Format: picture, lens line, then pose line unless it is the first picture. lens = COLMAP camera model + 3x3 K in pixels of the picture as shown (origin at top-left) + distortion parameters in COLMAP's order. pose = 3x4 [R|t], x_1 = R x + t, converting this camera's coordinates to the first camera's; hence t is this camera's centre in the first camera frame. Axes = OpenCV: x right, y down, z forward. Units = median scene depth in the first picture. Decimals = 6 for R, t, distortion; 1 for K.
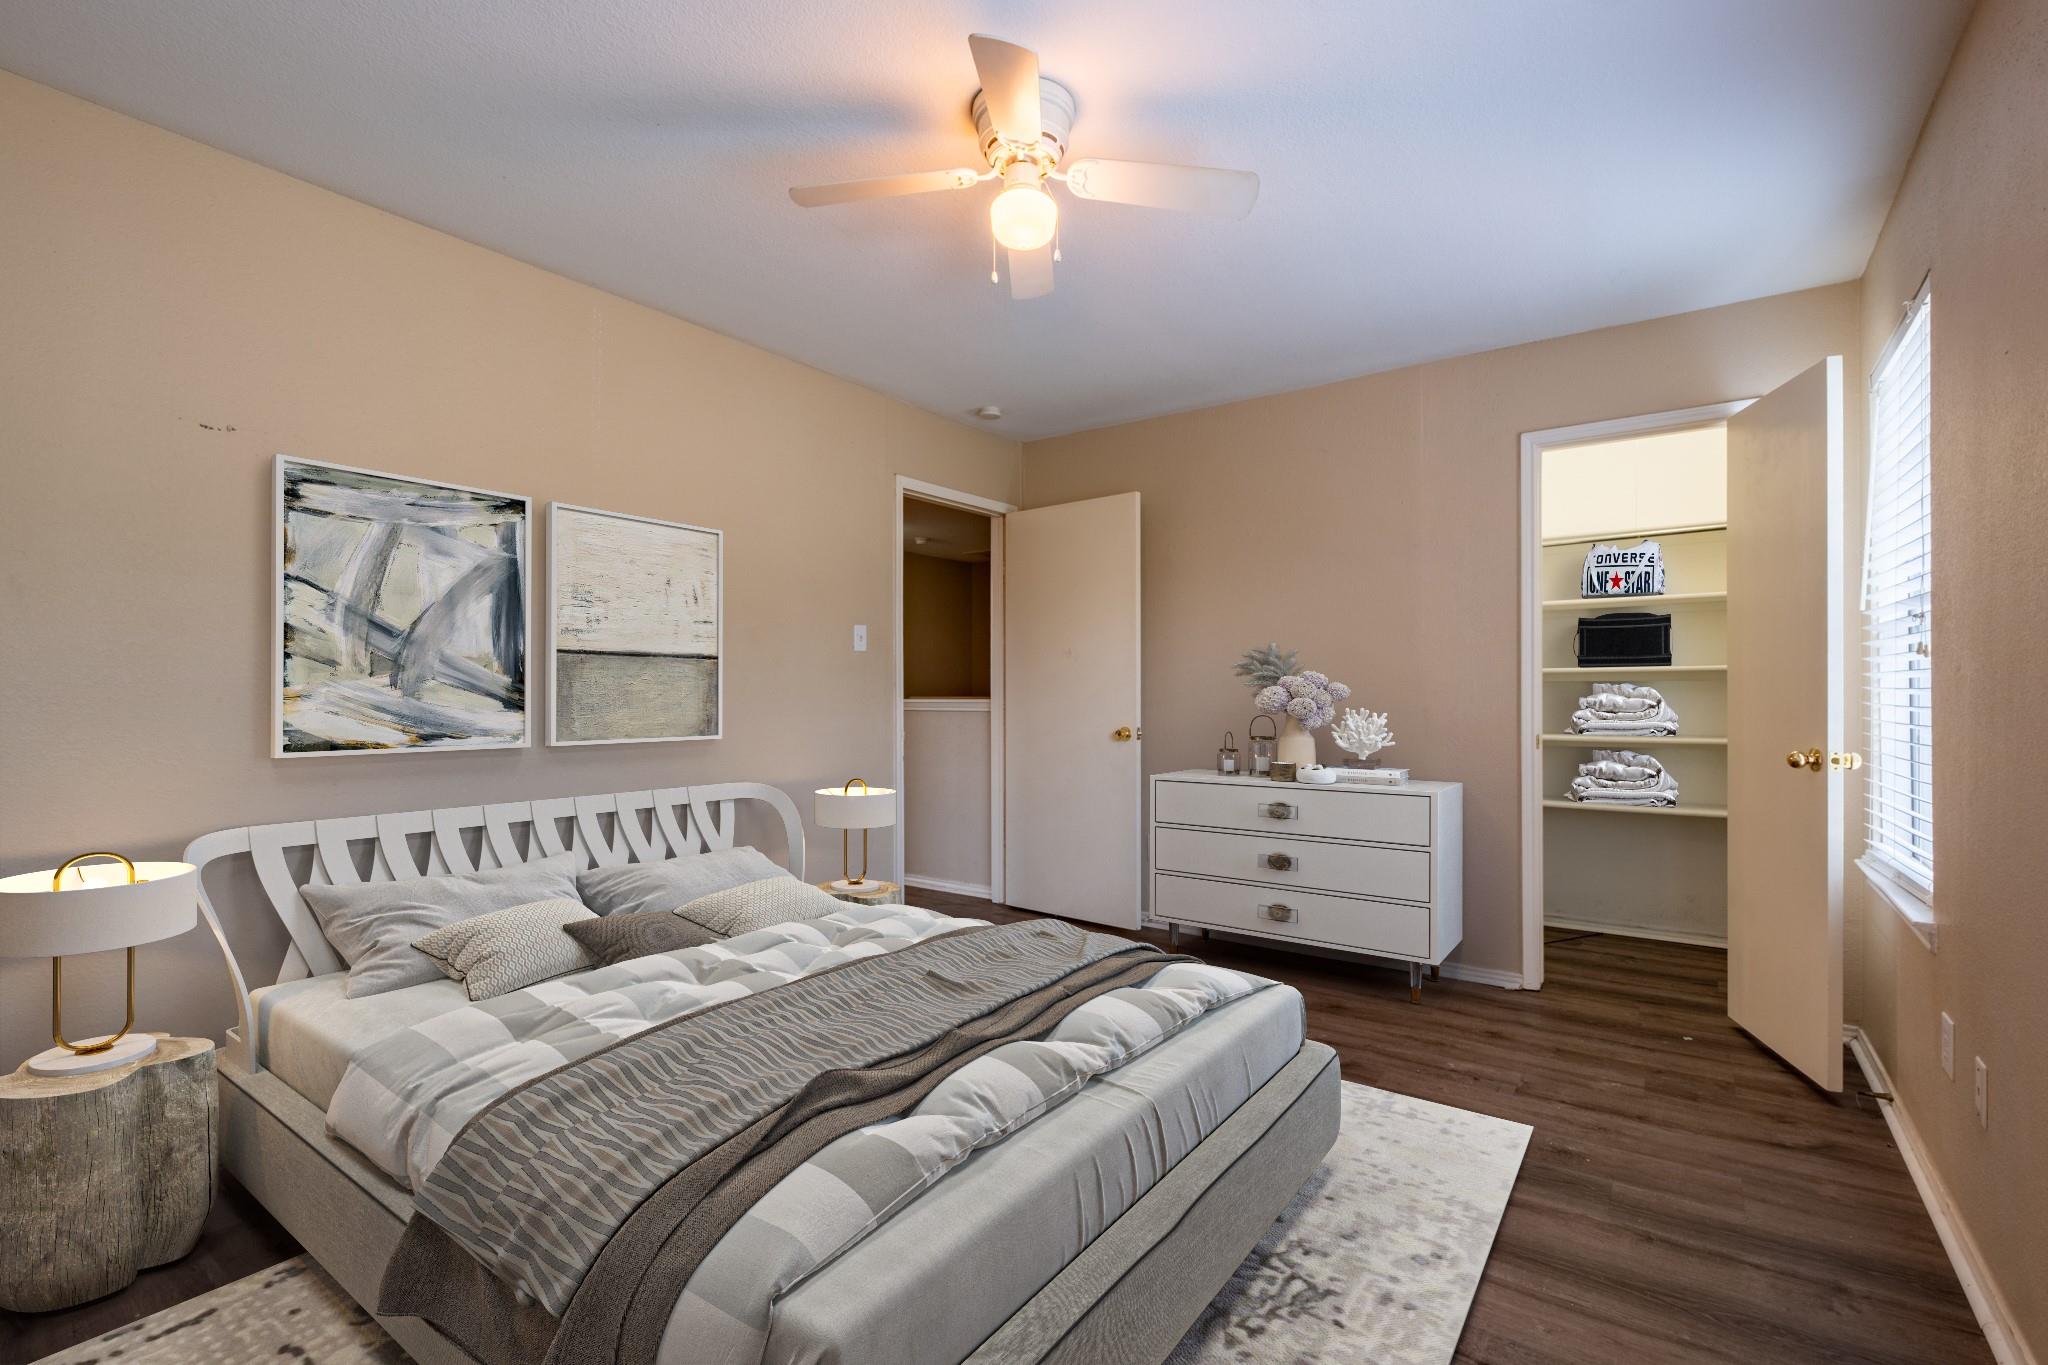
lens RADIAL K [[907.7, 0, 1026.2], [0, 907.7, 686.2], [0, 0, 1]] dist [-0.004845, -0.002949]
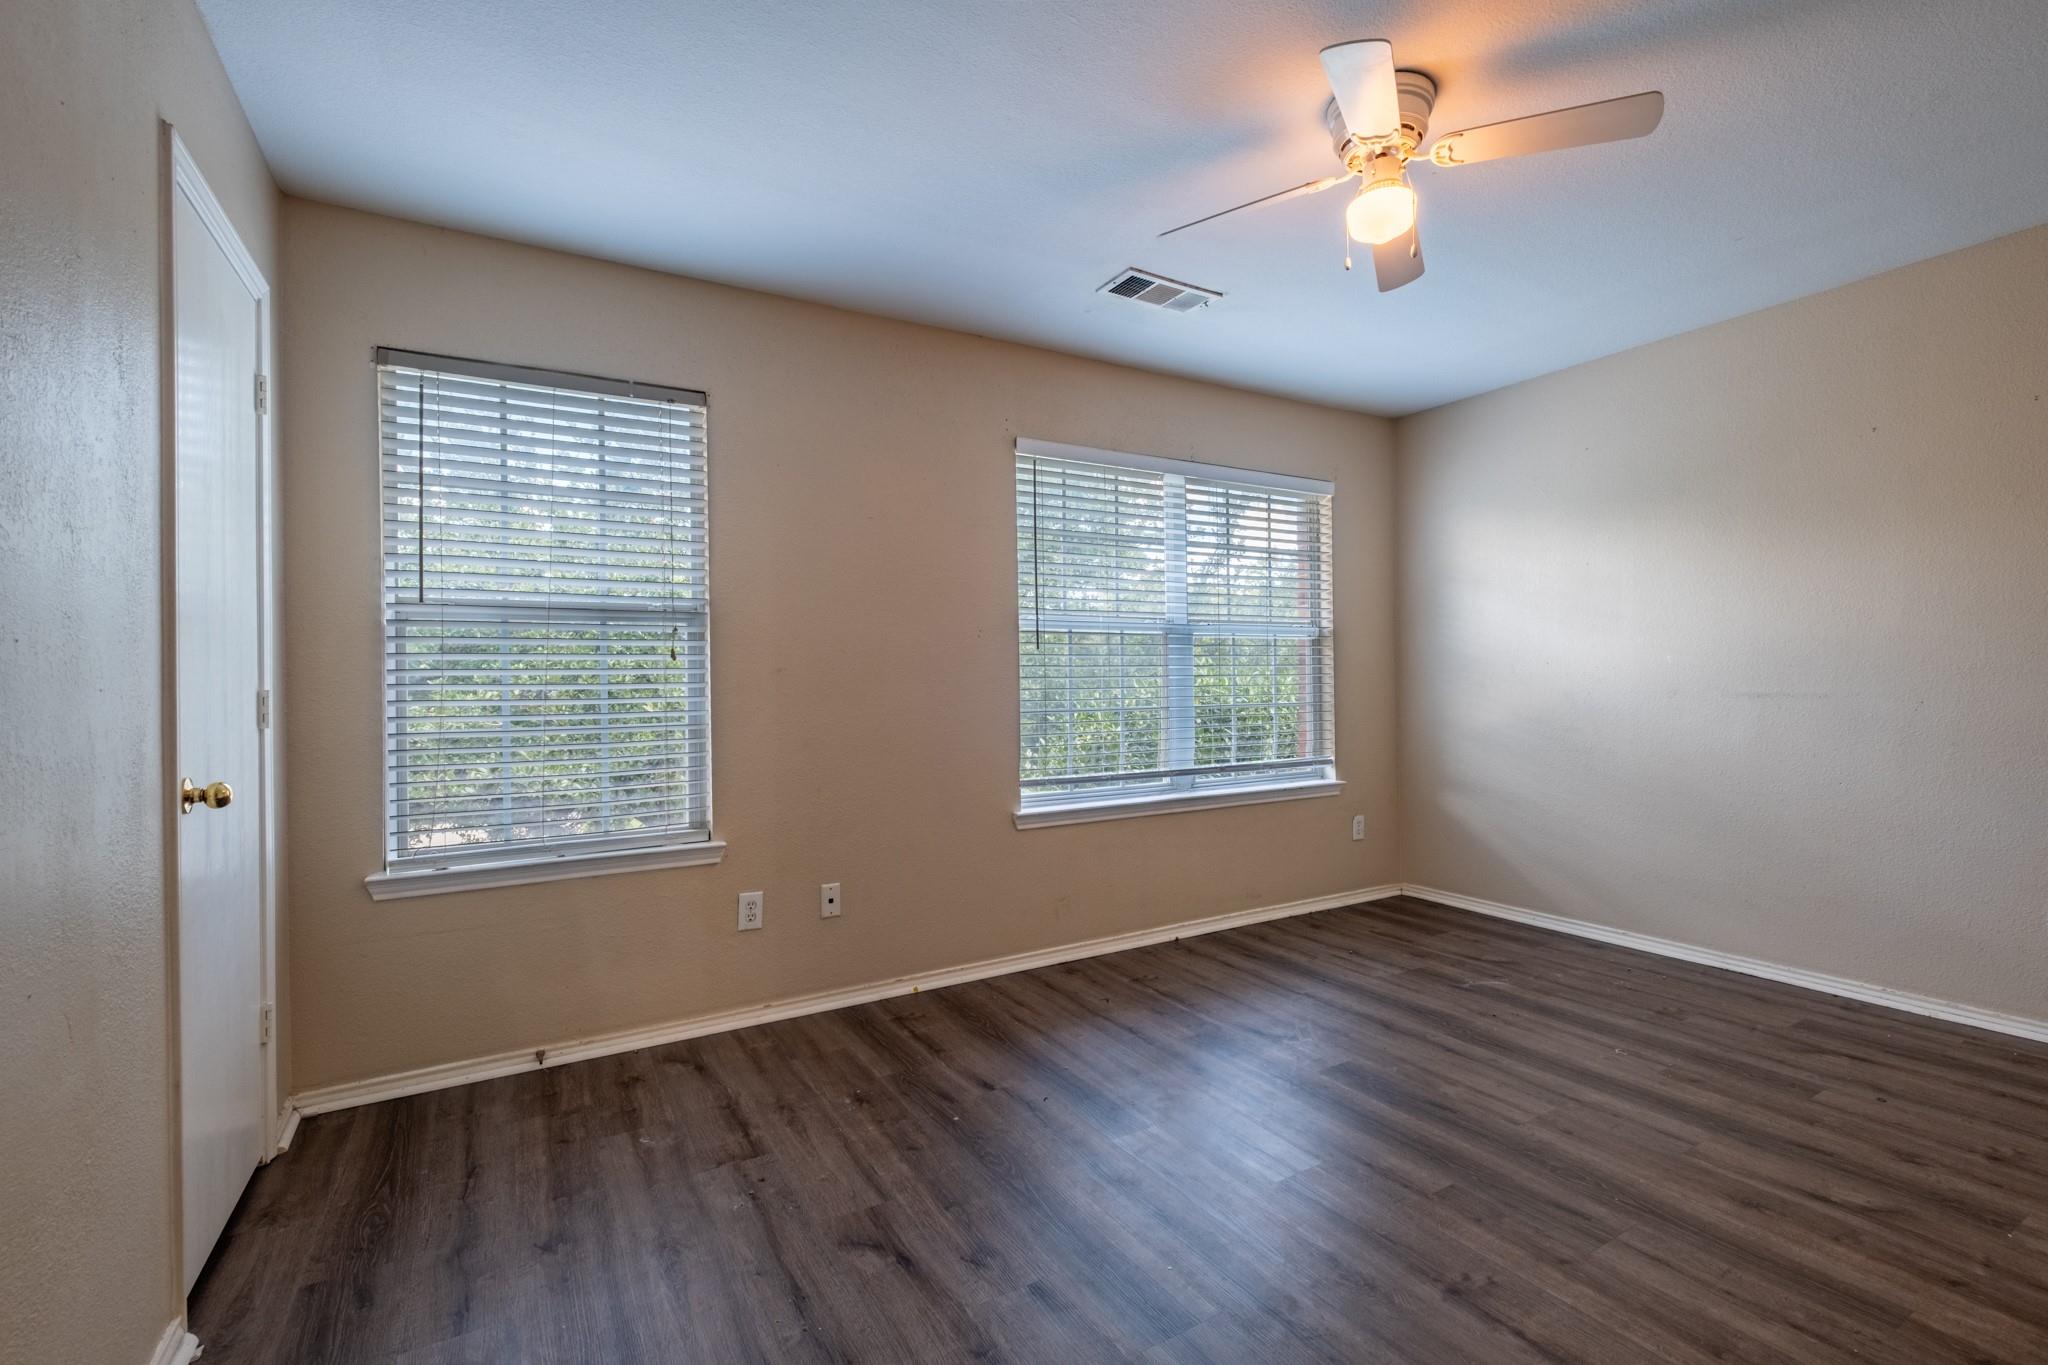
lens RADIAL K [[907.7, 0, 1035.6], [0, 907.7, 685.4], [0, 0, 1]] dist [-0.004845, -0.002949]
pose [[-0.912600, 0.016896, 0.408504, -0.047958], [0.021841, 0.999734, 0.007442, 0.011150], [-0.408269, 0.015713, -0.912726, 1.771938]]
